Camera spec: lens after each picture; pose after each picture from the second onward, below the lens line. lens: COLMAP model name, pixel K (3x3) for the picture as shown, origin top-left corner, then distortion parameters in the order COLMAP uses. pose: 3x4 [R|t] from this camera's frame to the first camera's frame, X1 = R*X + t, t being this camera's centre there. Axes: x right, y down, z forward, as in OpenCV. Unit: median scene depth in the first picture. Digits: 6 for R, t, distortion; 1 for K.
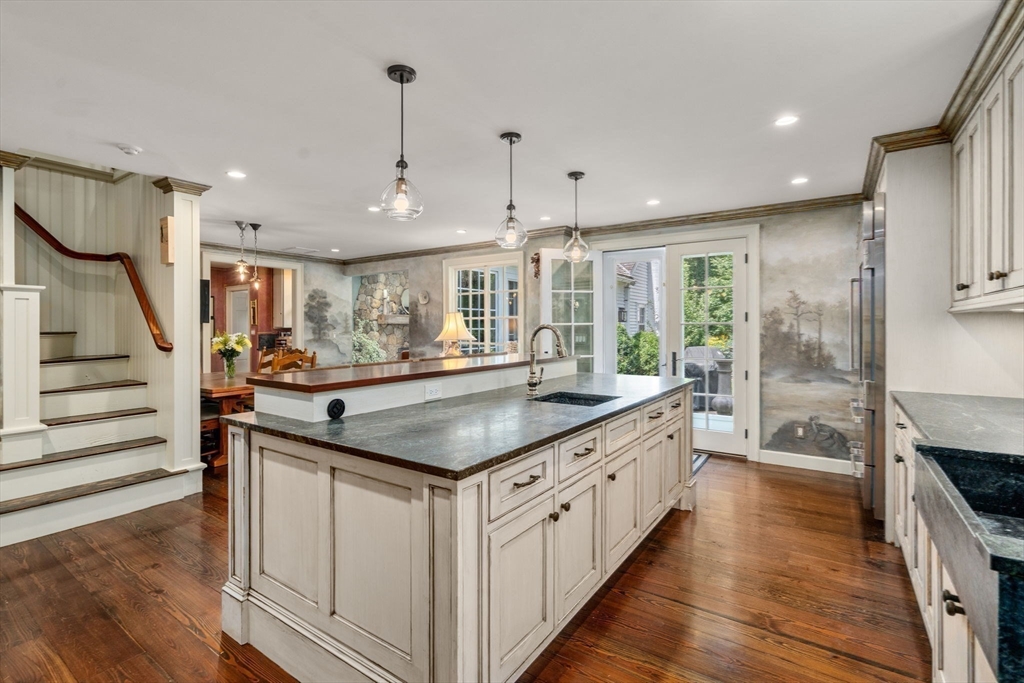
lens RADIAL K [[470.2, 0, 512.2], [0, 470.2, 331.9], [0, 0, 1]] dist [0.002386, 0.000233]
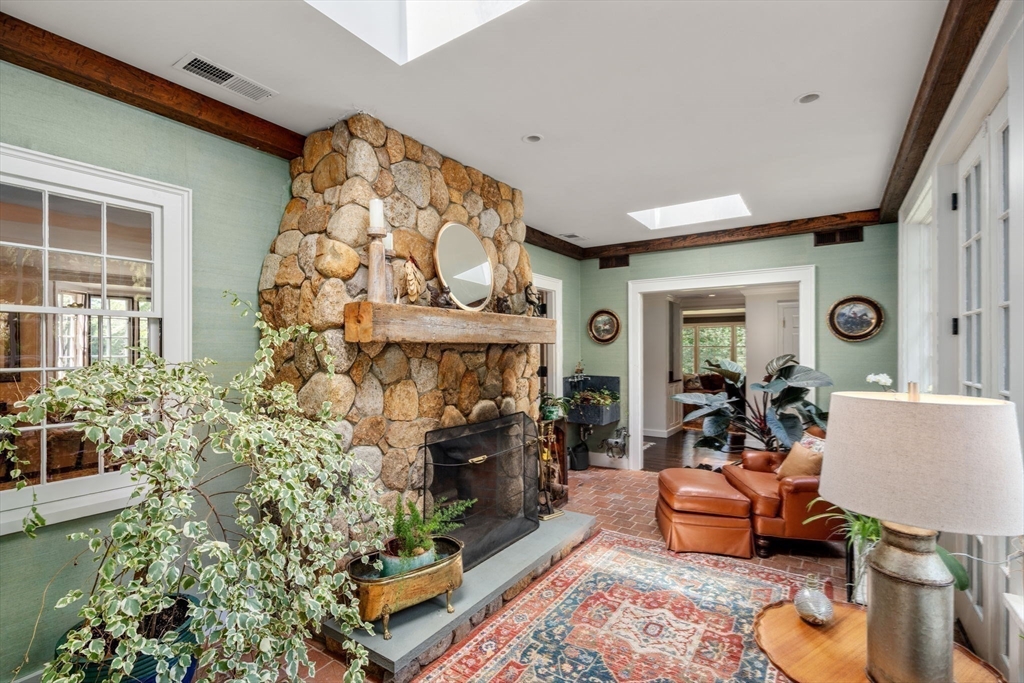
lens RADIAL K [[470.2, 0, 511.5], [0, 470.2, 346.7], [0, 0, 1]] dist [0.002386, 0.000233]
pose [[1.000000, -0.000540, -0.000051, -0.198315], [0.000540, 0.999948, -0.010231, -0.012451], [0.000057, 0.010231, 0.999948, 0.750768]]
